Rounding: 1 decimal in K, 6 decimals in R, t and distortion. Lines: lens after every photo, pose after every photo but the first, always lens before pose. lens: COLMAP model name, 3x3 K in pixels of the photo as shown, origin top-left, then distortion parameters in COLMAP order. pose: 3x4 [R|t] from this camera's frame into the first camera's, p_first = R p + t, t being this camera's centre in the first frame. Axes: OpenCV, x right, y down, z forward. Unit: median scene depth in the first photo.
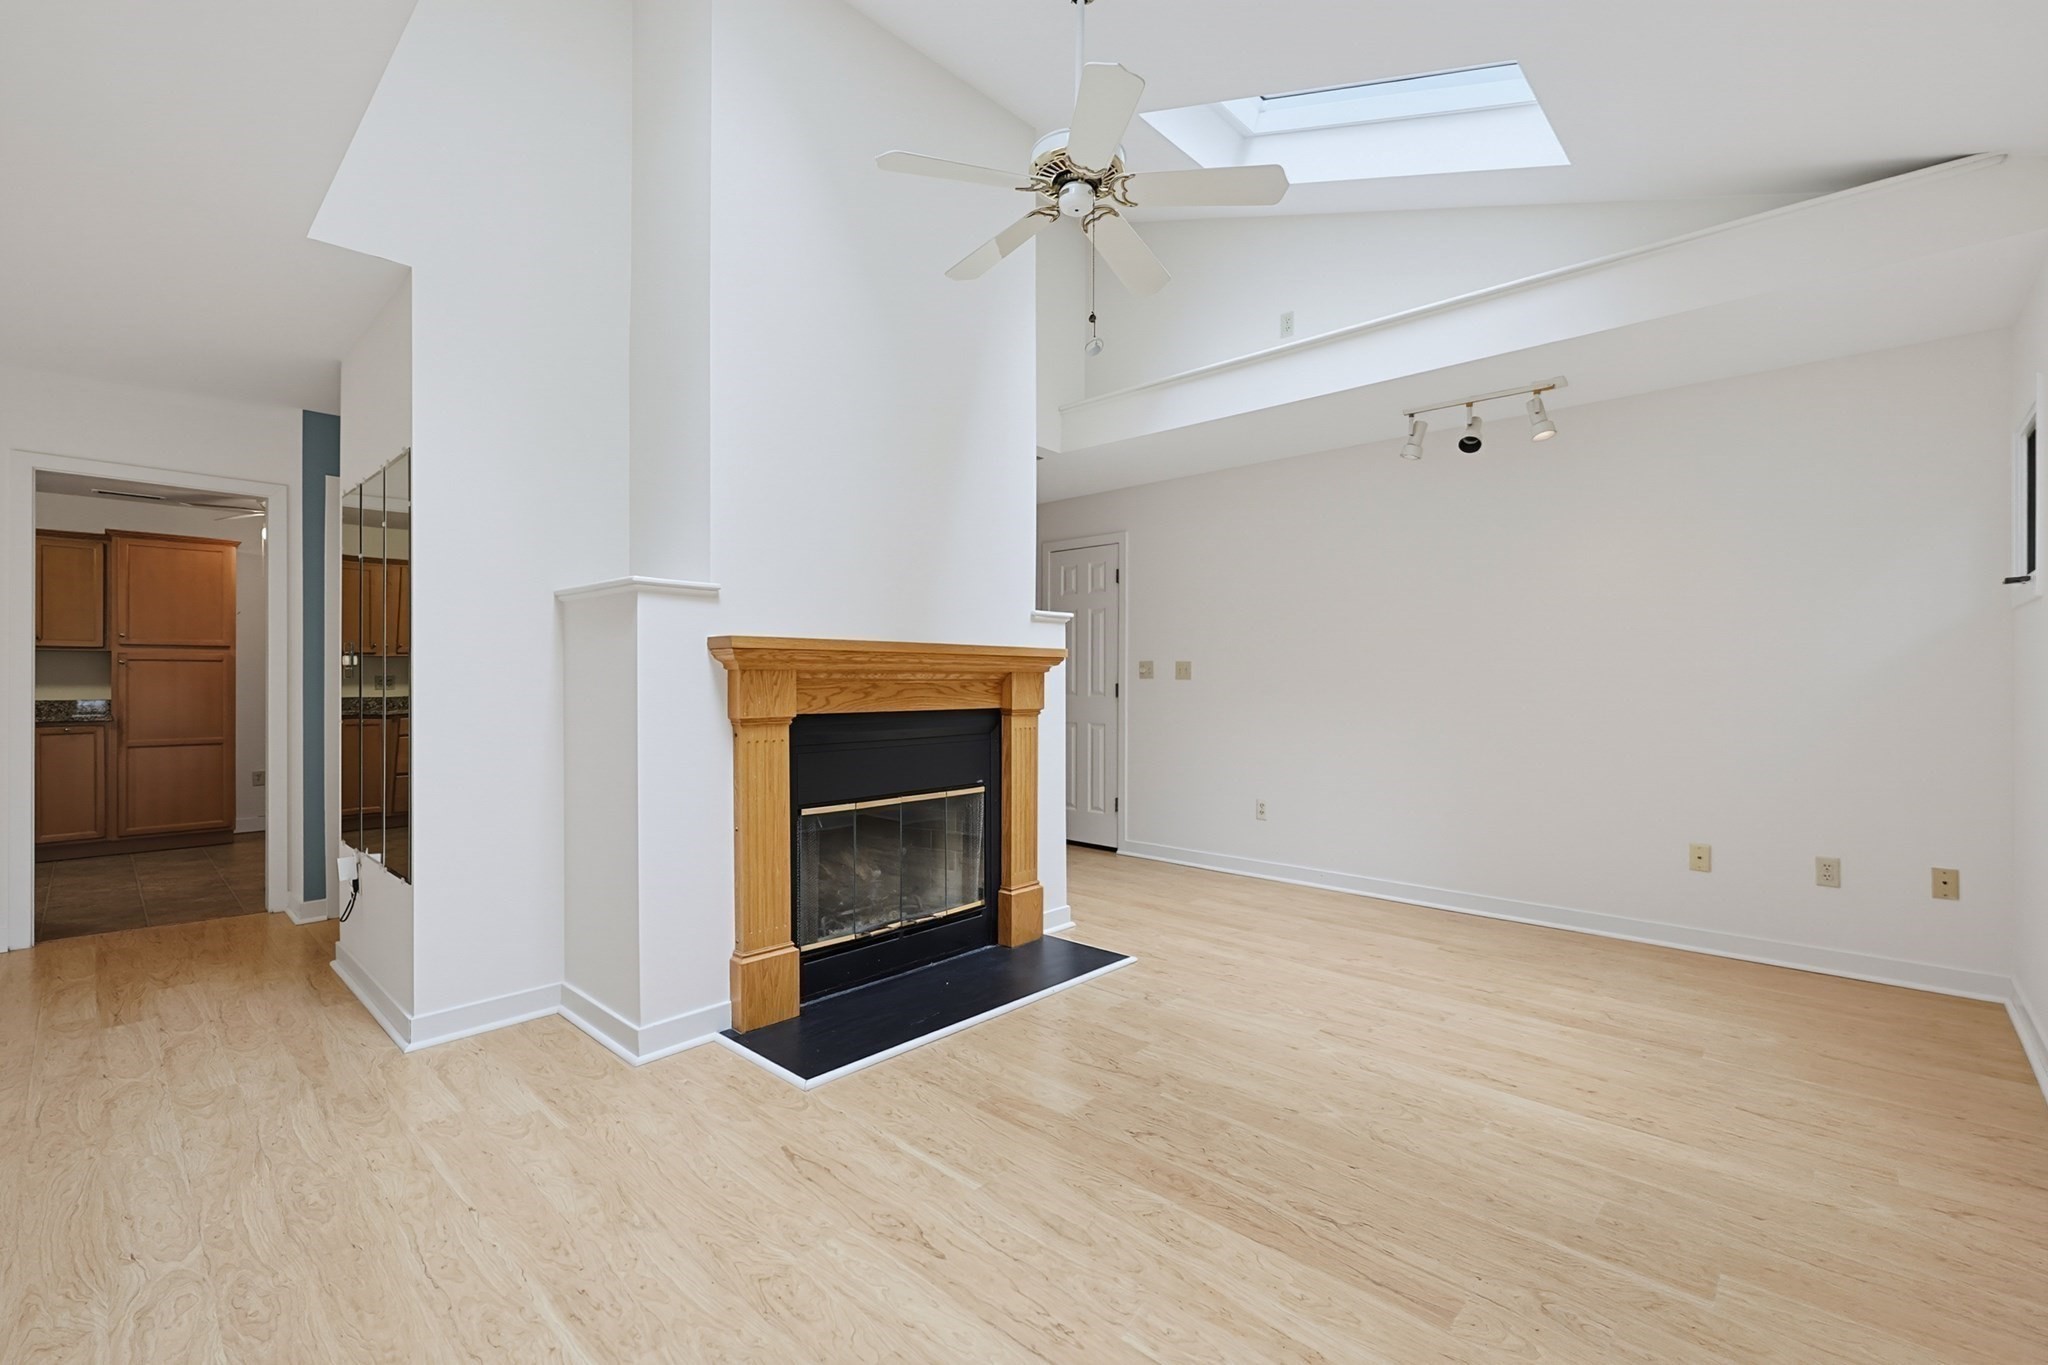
lens RADIAL K [[875.9, 0, 1024.0], [0, 875.9, 682.5], [0, 0, 1]] dist [0.000108, 0.000061]
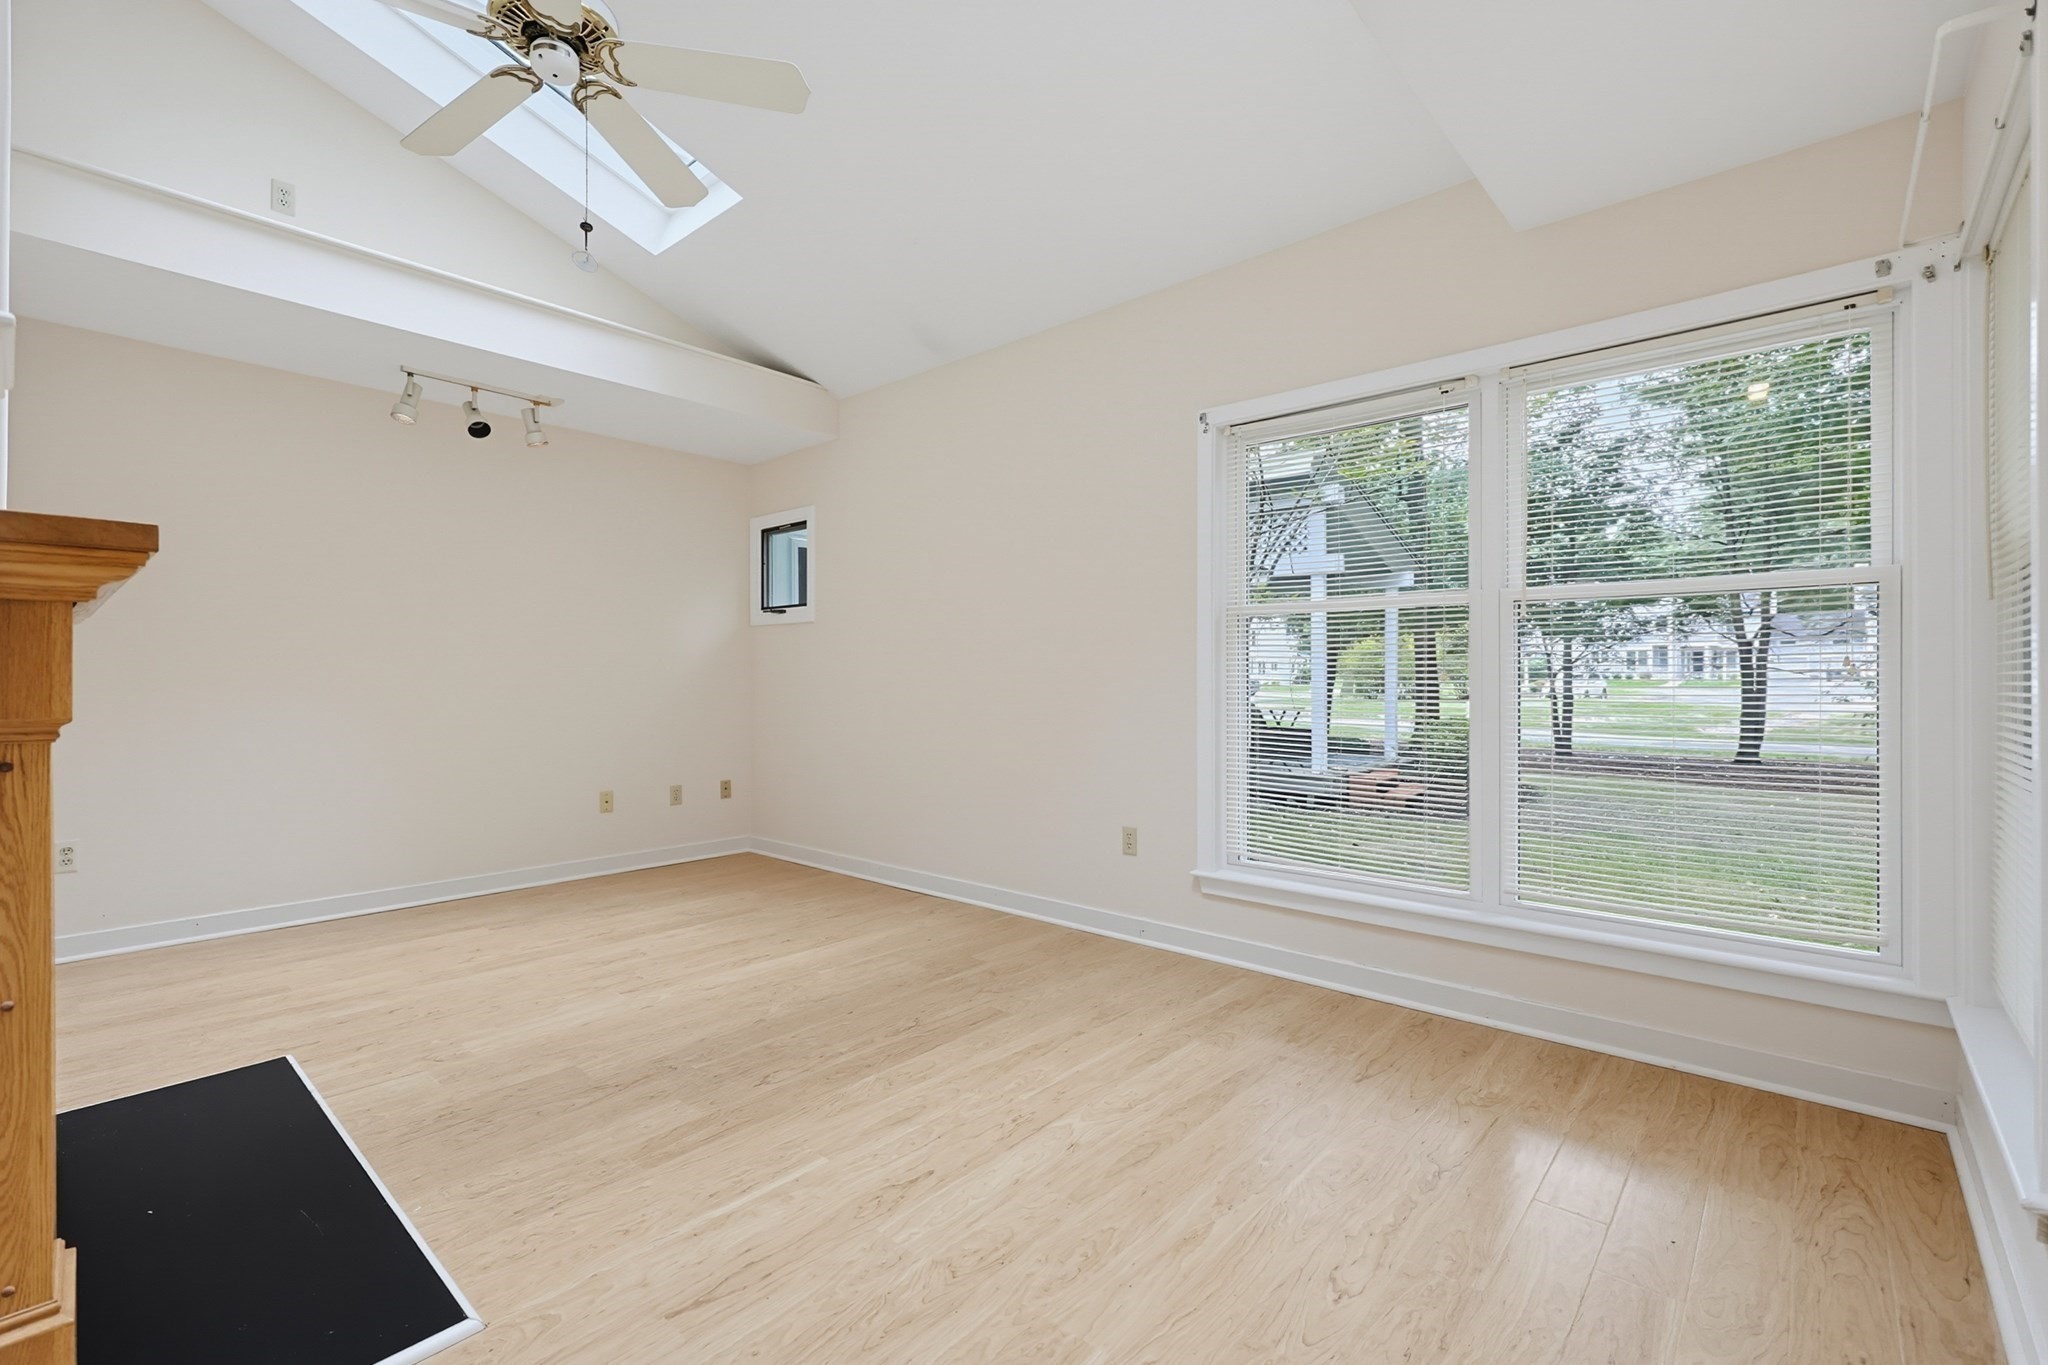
lens RADIAL K [[898.0, 0, 1008.0], [0, 898.0, 679.6], [0, 0, 1]] dist [-0.001215, -0.000308]
pose [[-0.021745, -0.001618, 0.999762, -0.844015], [0.001250, 0.999998, 0.001645, 0.025405], [-0.999763, 0.001285, -0.021743, 0.641939]]
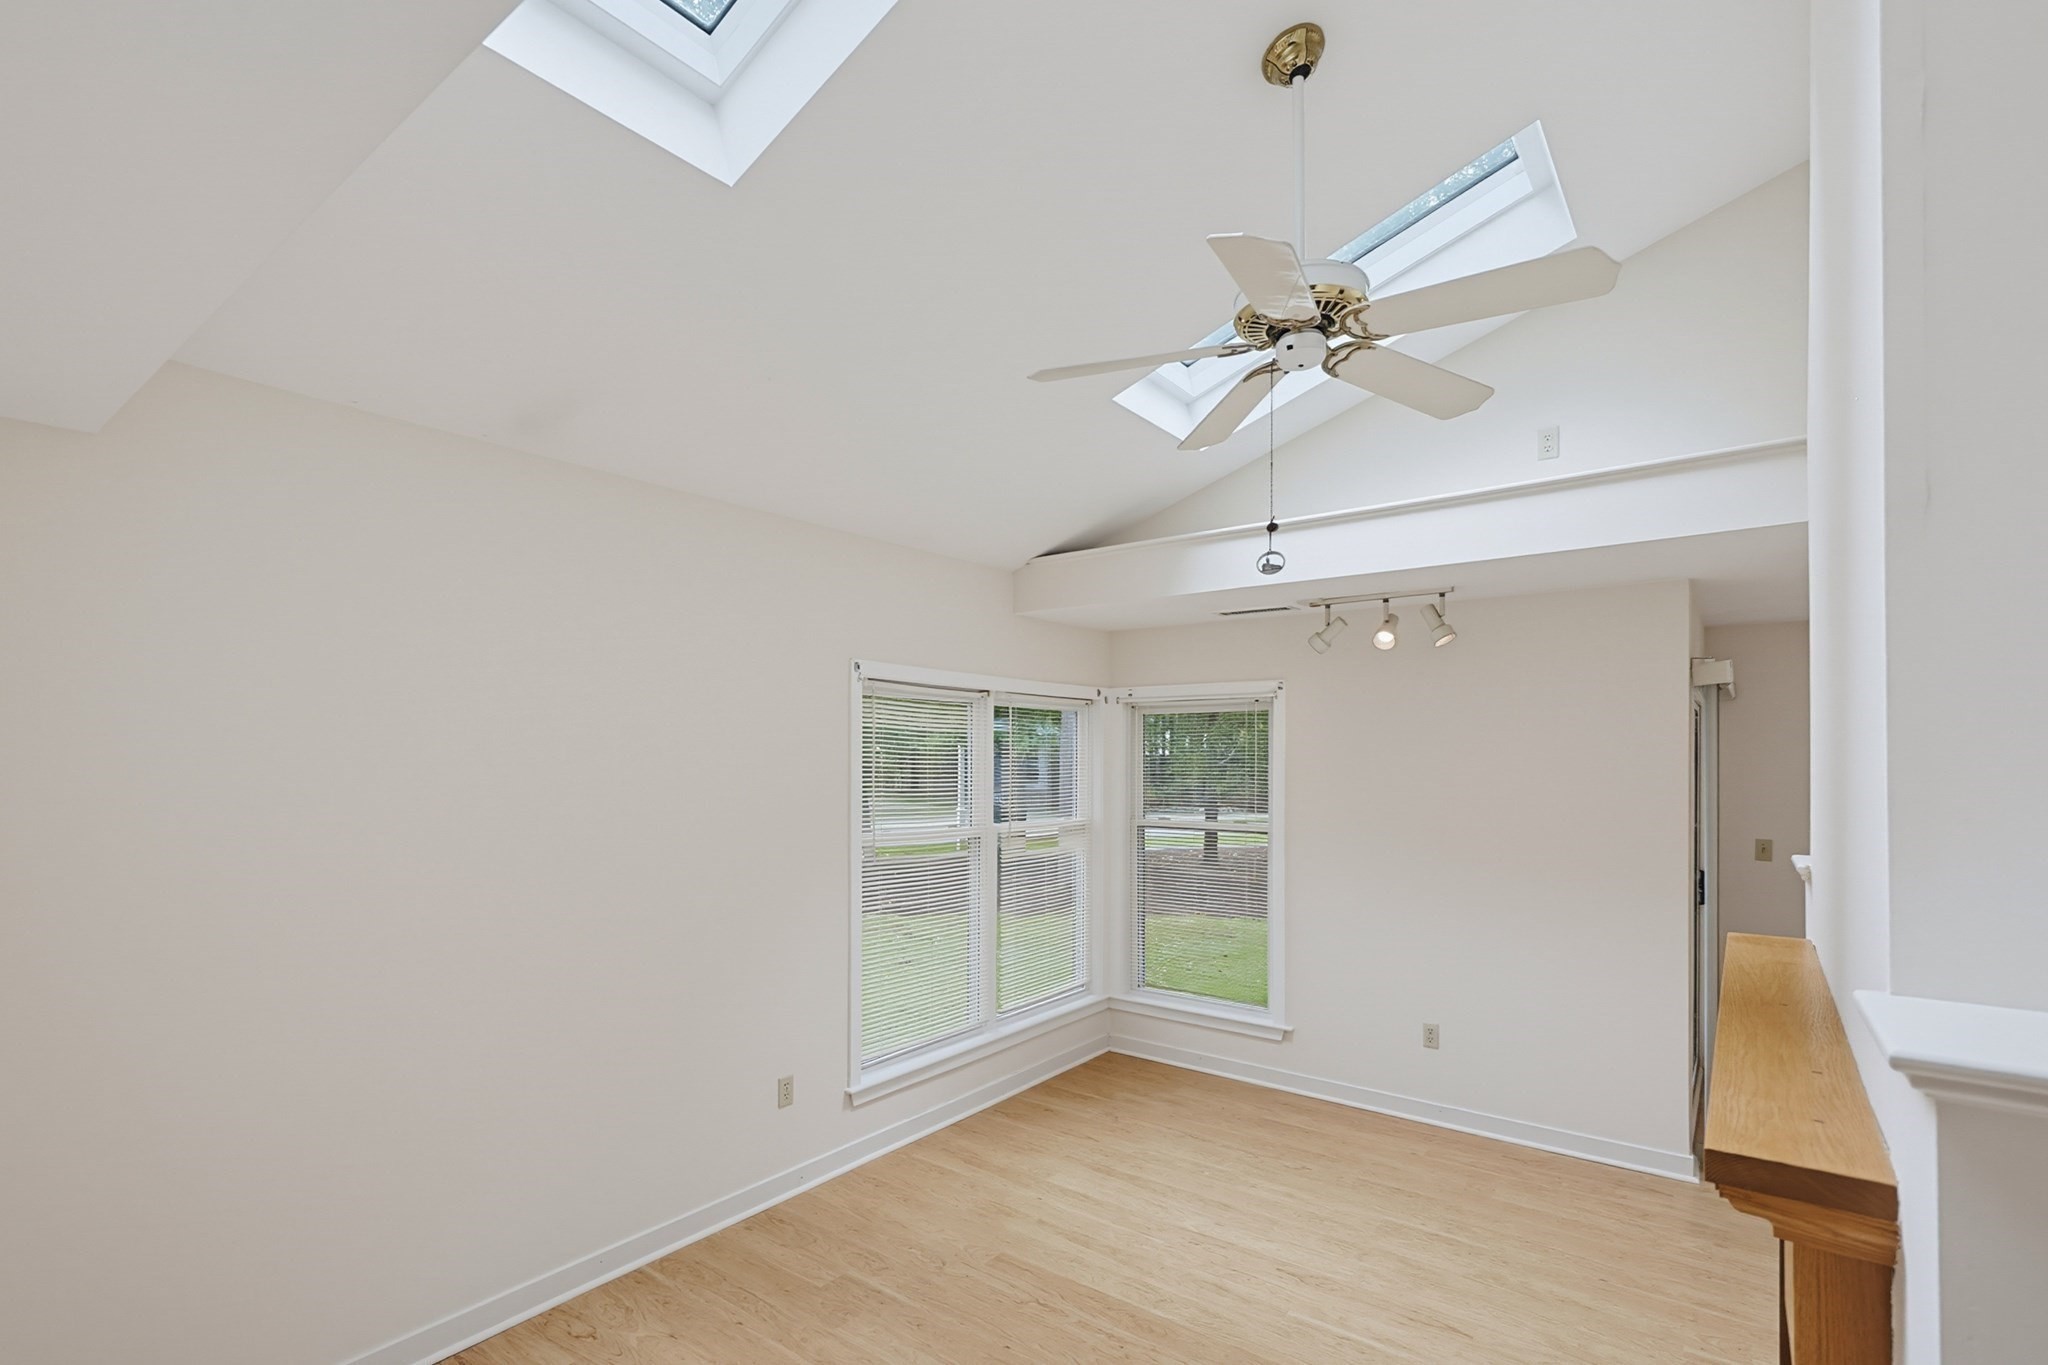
lens RADIAL K [[932.3, 0, 1033.6], [0, 932.3, 758.2], [0, 0, 1]] dist [0.000565, 0.000128]
pose [[-0.992811, -0.007488, -0.119454, 0.410236], [-0.006880, 0.999961, -0.005497, -0.217149], [0.119491, -0.004636, -0.992825, 1.887142]]
